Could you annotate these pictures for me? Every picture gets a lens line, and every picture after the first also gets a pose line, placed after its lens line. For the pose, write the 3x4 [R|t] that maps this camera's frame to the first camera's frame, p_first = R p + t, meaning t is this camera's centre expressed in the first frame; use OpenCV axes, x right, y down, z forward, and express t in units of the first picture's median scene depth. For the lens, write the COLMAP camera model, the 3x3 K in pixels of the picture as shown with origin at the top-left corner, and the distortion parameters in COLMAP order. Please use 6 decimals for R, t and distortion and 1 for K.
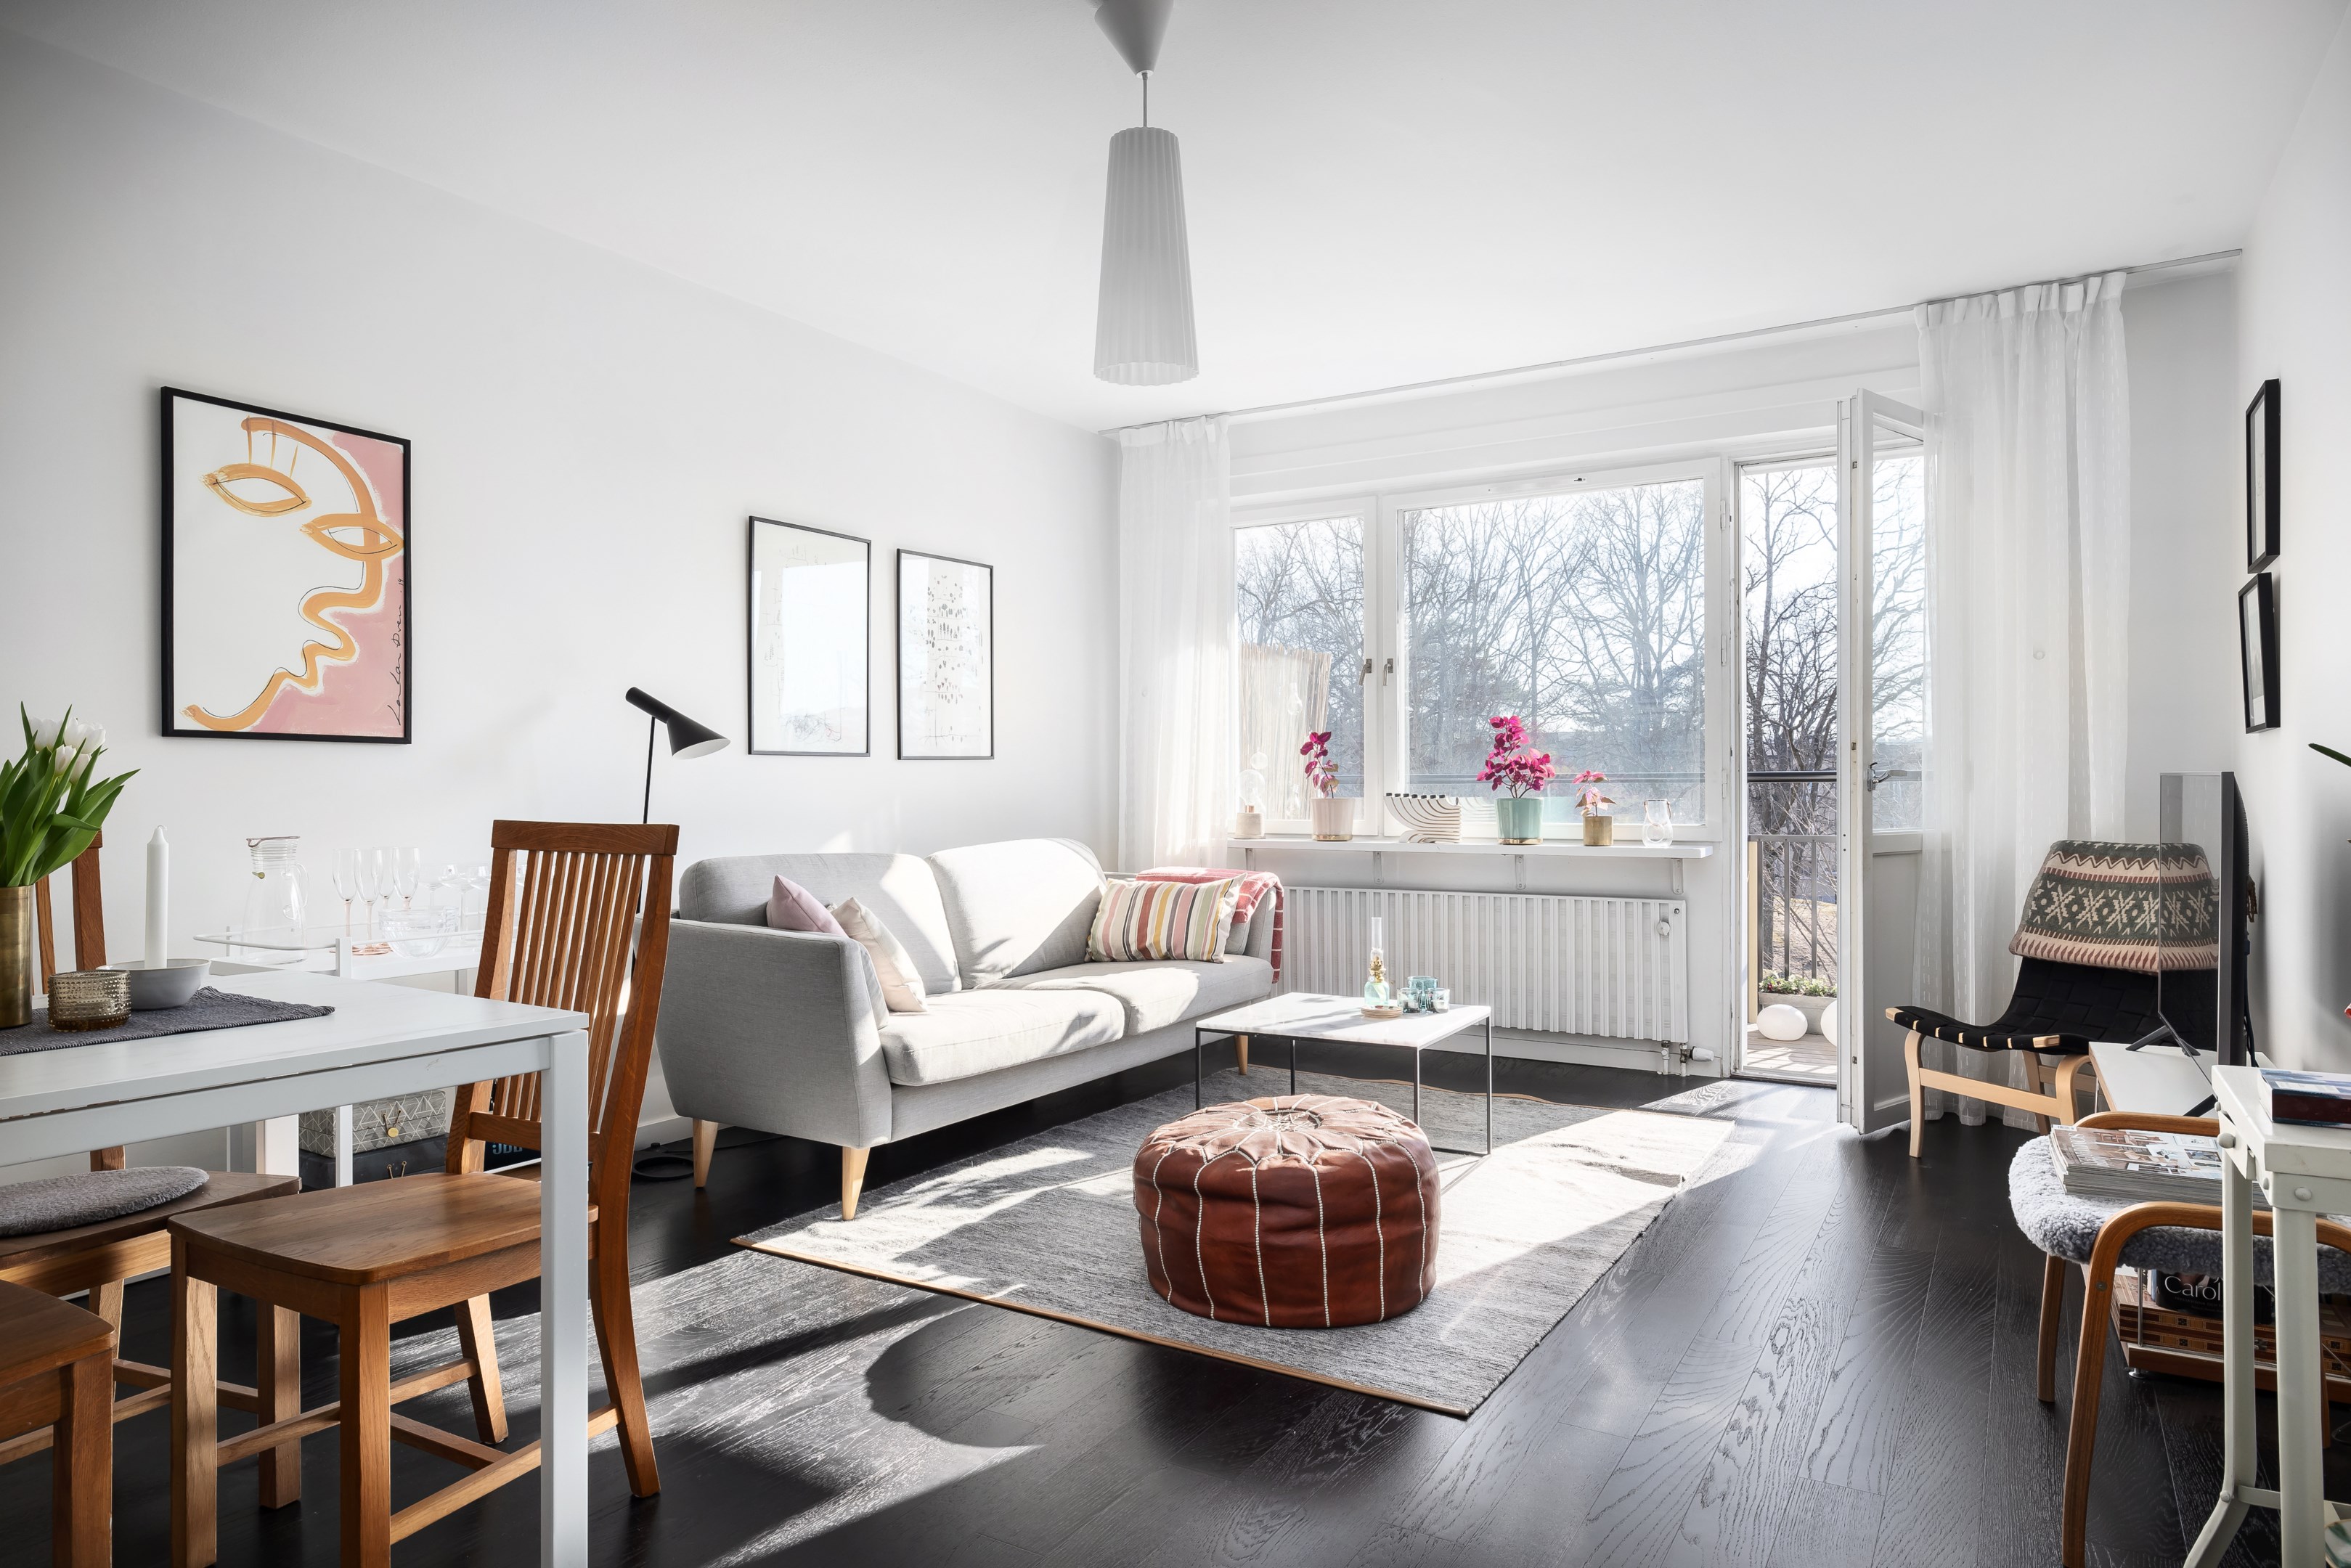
lens RADIAL K [[1512.2, 0, 1141.7], [0, 1512.2, 791.3], [0, 0, 1]] dist [0.005118, -0.002588]
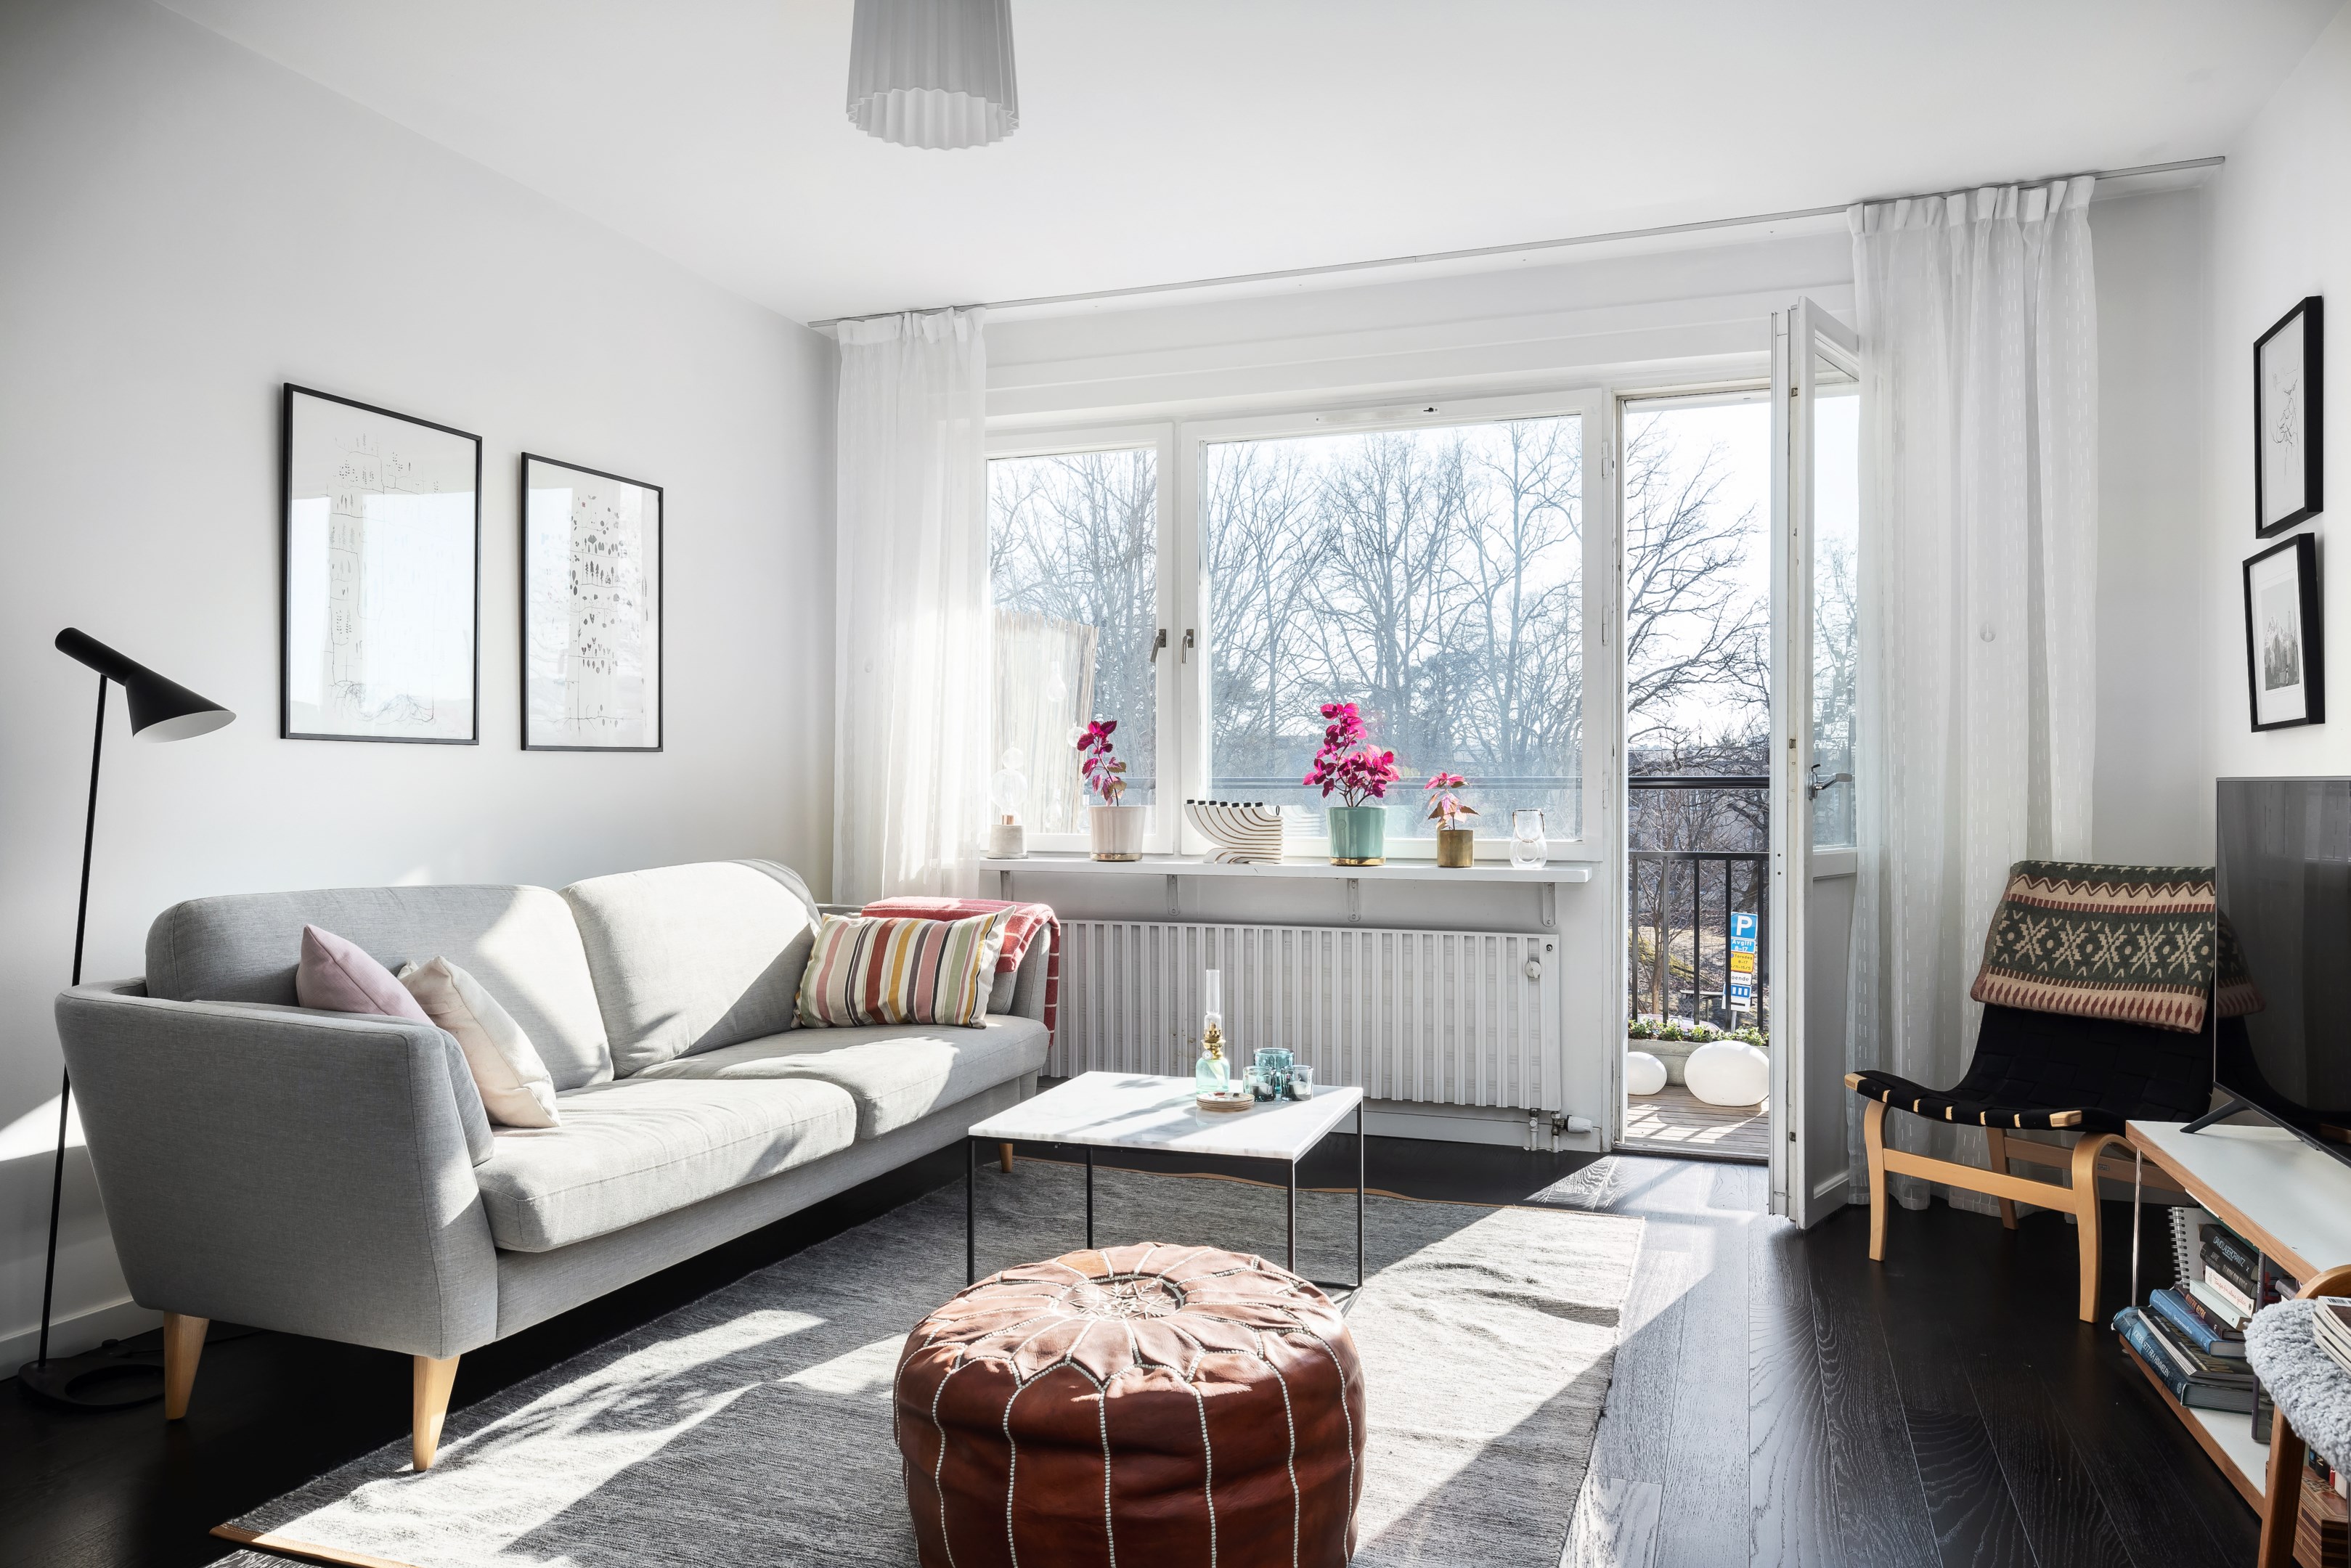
lens RADIAL K [[1573.8, 0, 1175.3], [0, 1573.8, 791.4], [0, 0, 1]] dist [-0.002073, 0.003087]
pose [[0.975423, 0.004995, 0.220285, -0.027887], [-0.004150, 0.999982, -0.004297, 0.000375], [-0.220302, 0.003277, 0.975426, 0.240479]]
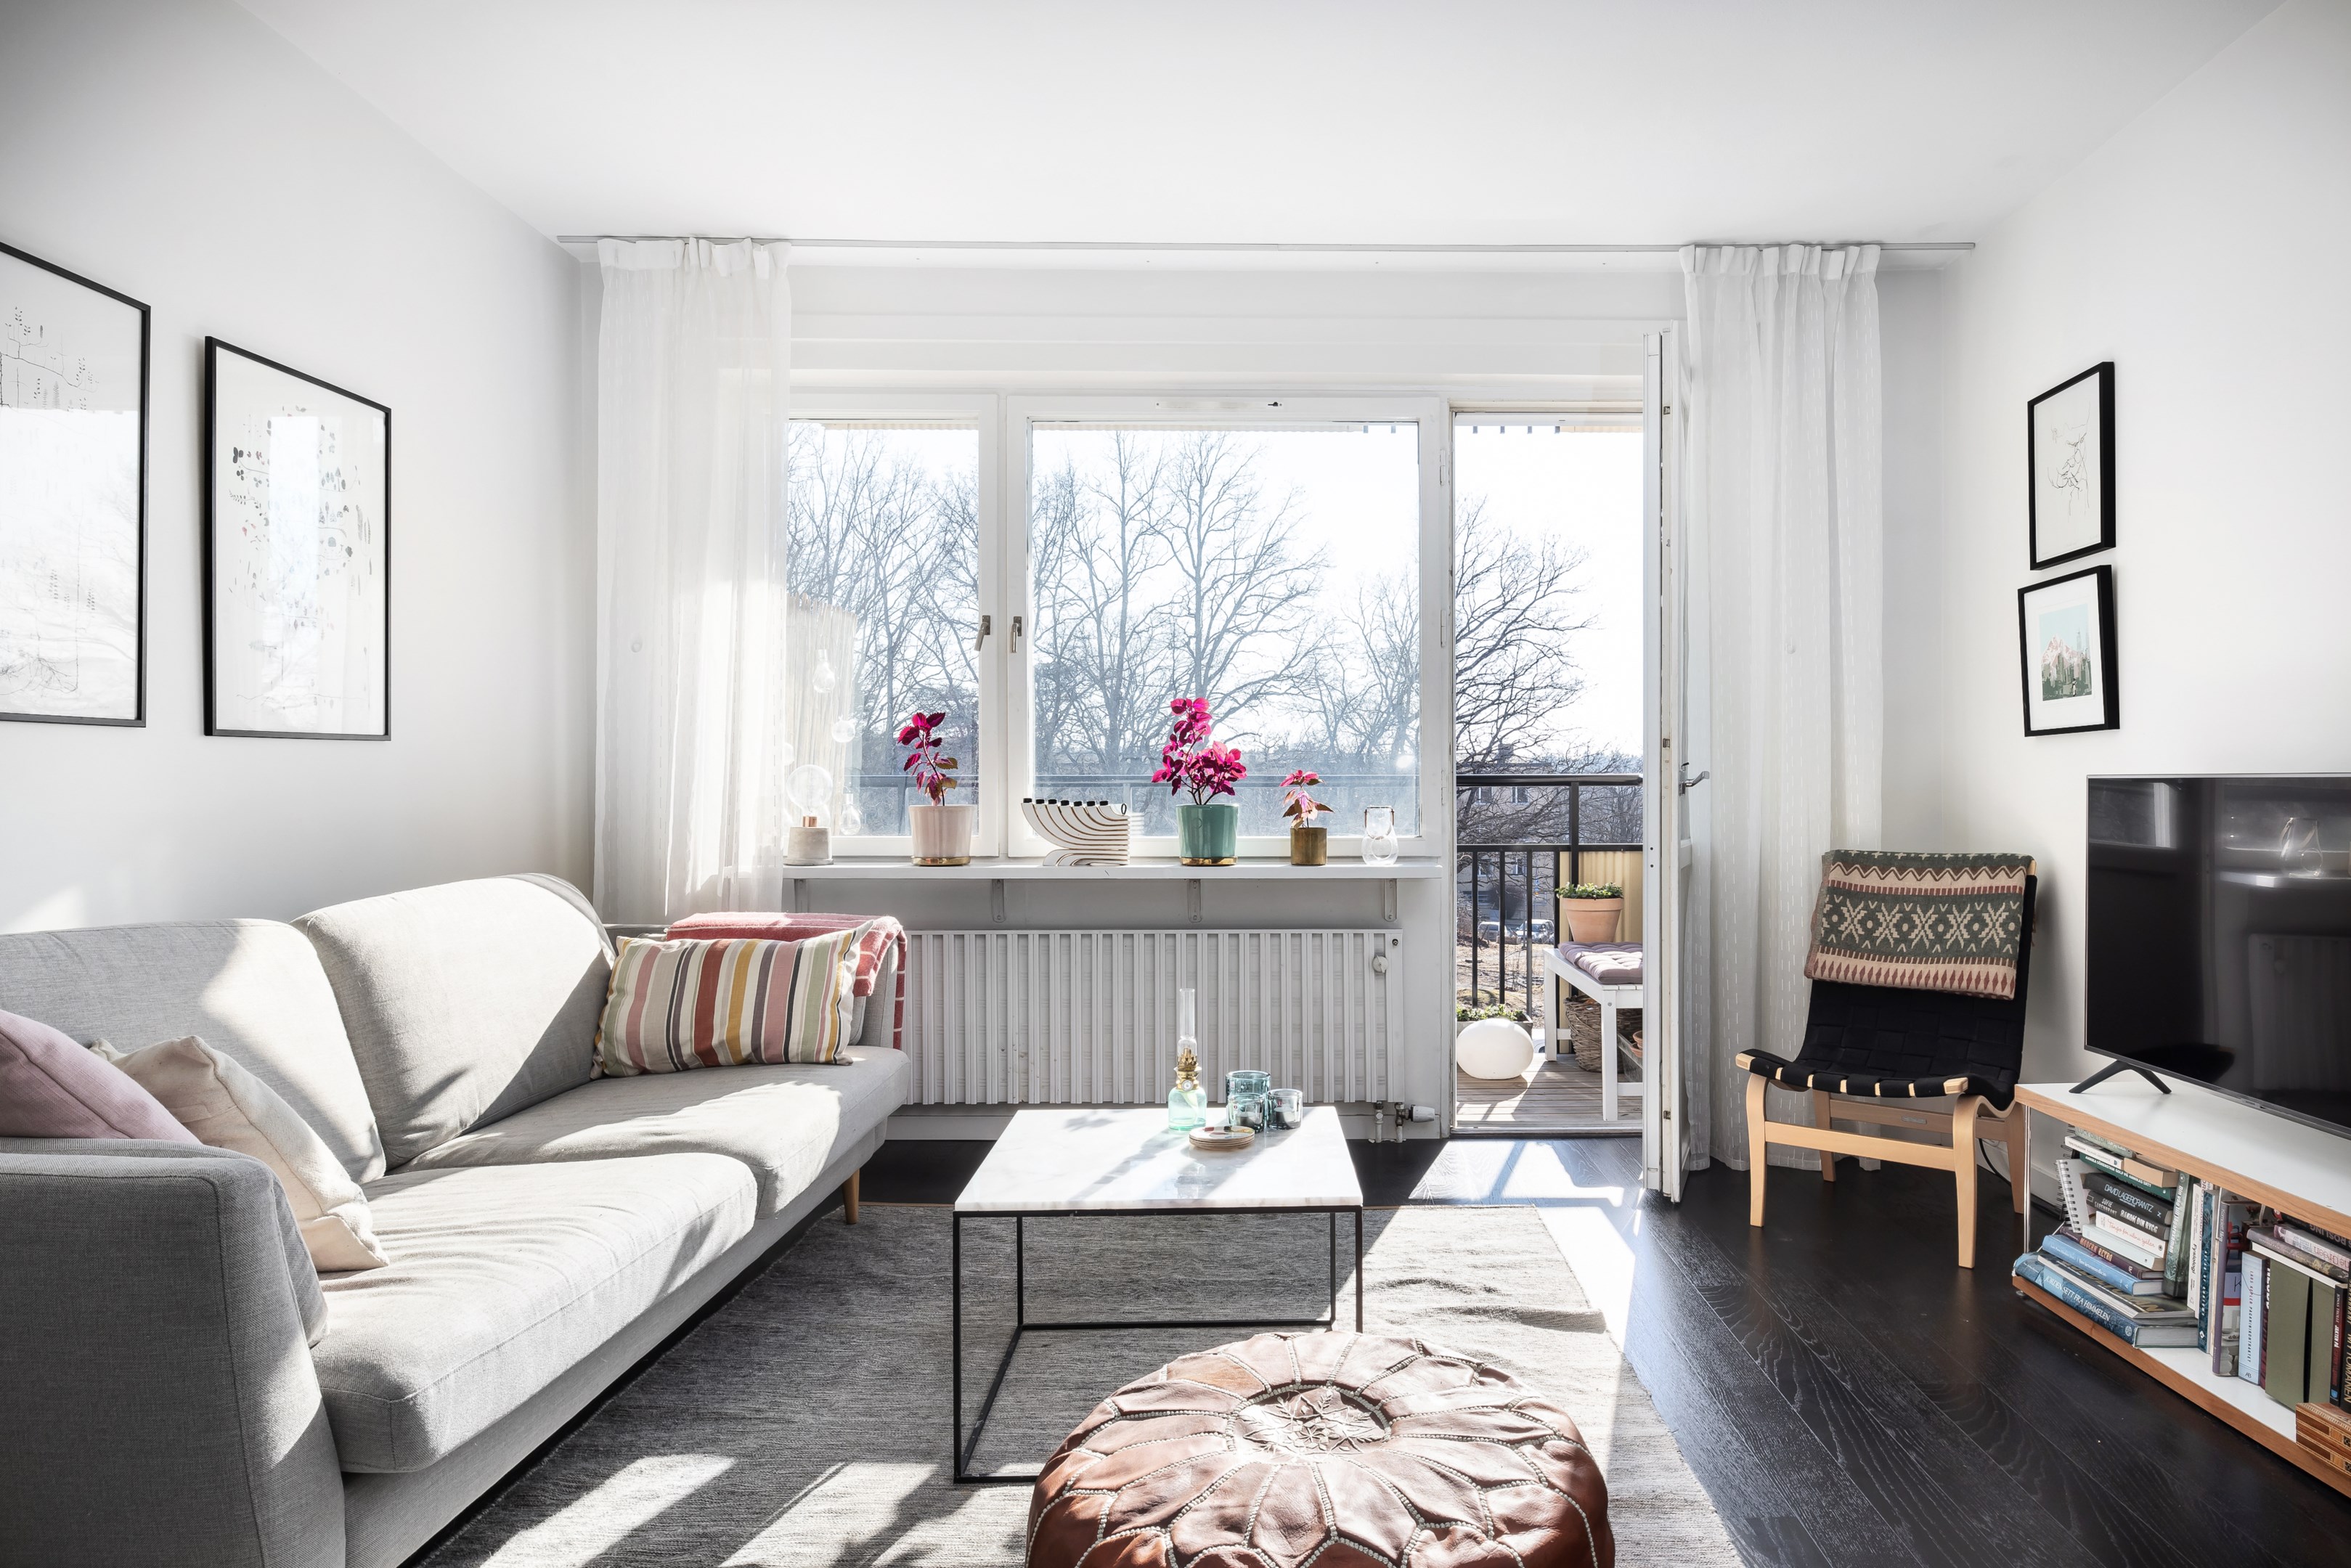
lens RADIAL K [[1380.3, 0, 1222.9], [0, 1380.3, 791.5], [0, 0, 1]] dist [-0.005421, 0.001761]
pose [[0.834928, 0.002767, 0.550352, -0.146283], [-0.000580, 0.999991, -0.004146, 0.000598], [-0.550359, 0.003142, 0.834922, 0.453874]]
